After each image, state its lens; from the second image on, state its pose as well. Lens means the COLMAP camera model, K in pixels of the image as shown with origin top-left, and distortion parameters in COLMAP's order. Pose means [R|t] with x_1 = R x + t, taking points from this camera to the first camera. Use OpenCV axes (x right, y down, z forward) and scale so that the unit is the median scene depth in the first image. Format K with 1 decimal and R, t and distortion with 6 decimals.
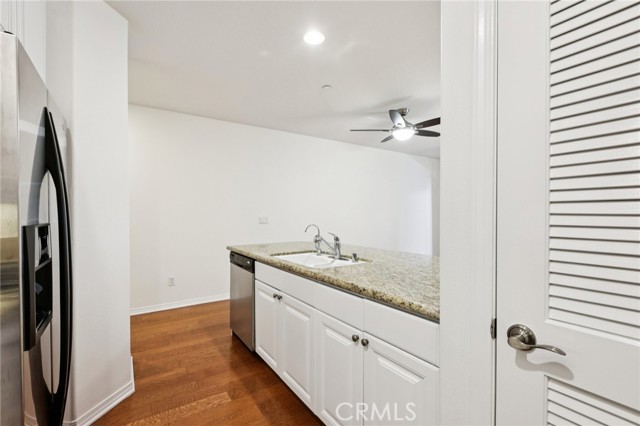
lens RADIAL K [[284.2, 0, 320.0], [0, 284.2, 213.0], [0, 0, 1]] dist [-0.000212, -0.000595]
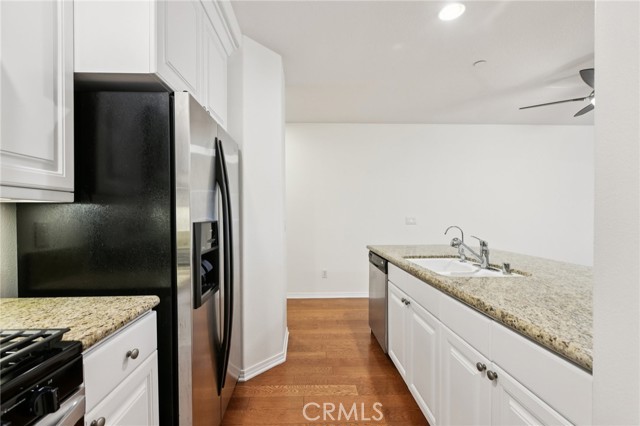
lens RADIAL K [[287.6, 0, 320.0], [0, 287.6, 213.0], [0, 0, 1]] dist [-0.001852, -0.000378]
pose [[0.846642, -0.002102, -0.532158, 0.102369], [0.002205, 0.999997, -0.000441, 0.000360], [0.532158, -0.000800, 0.846645, 0.037058]]
